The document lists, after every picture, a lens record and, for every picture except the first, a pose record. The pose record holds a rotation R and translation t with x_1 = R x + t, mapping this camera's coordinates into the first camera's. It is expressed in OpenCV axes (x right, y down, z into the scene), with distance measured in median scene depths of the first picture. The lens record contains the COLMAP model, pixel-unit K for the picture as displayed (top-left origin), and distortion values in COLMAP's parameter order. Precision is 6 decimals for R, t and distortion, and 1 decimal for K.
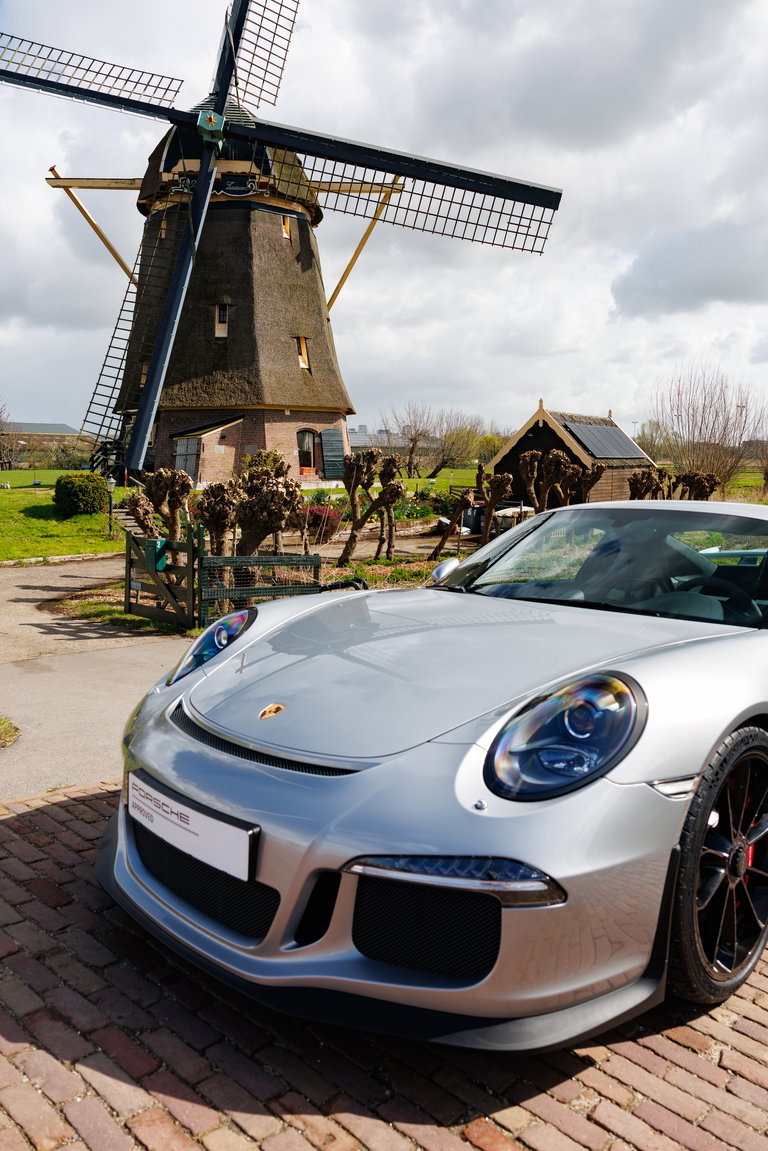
lens RADIAL K [[855.5, 0, 365.2], [0, 855.5, 577.2], [0, 0, 1]] dist [-0.007696, 0.000363]
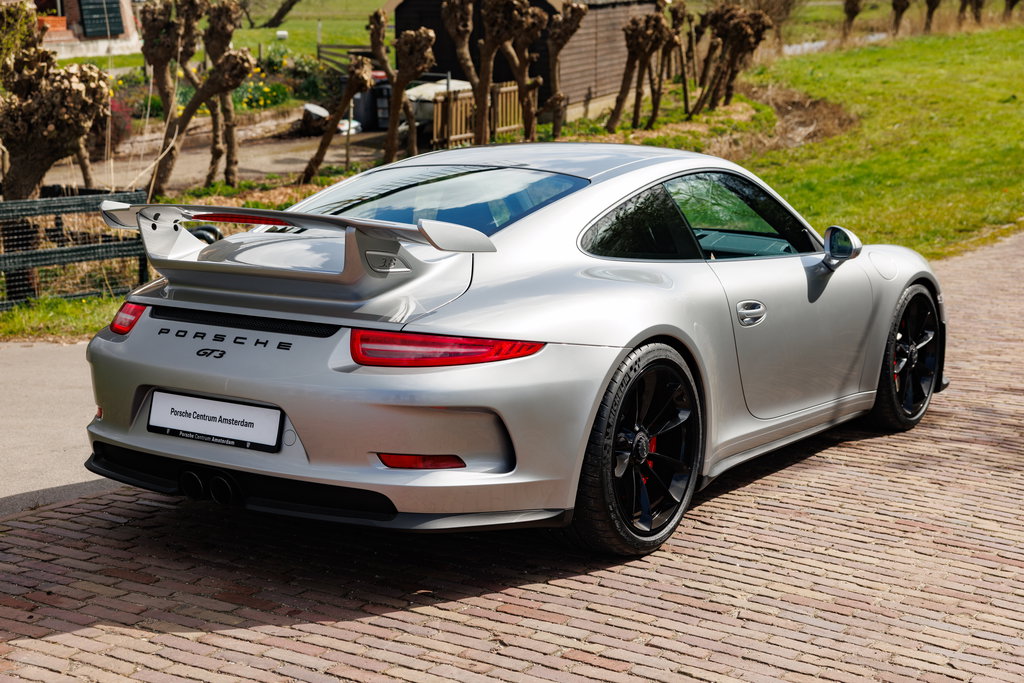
lens RADIAL K [[1715.7, 0, 511.9], [0, 1715.7, 342.4], [0, 0, 1]] dist [-0.009745, -0.006822]
pose [[0.971628, -0.065520, 0.227260, -0.045990], [0.045771, 0.994788, 0.091114, -0.009934], [-0.232045, -0.078127, 0.969562, -0.134555]]
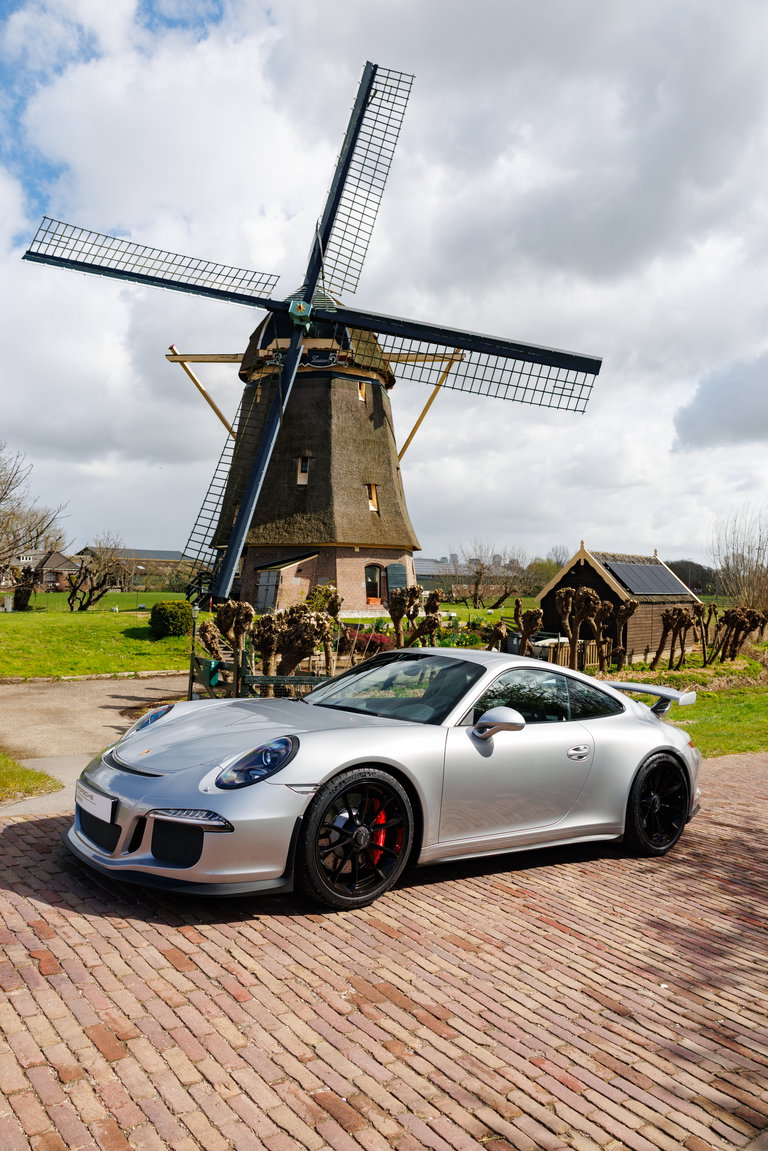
lens RADIAL K [[855.5, 0, 365.2], [0, 855.5, 577.2], [0, 0, 1]] dist [-0.007696, 0.000363]
pose [[0.991012, 0.013447, -0.133099, 0.073326], [-0.032166, 0.989698, -0.139511, 0.001331], [0.129852, 0.142539, 0.981235, -0.107323]]
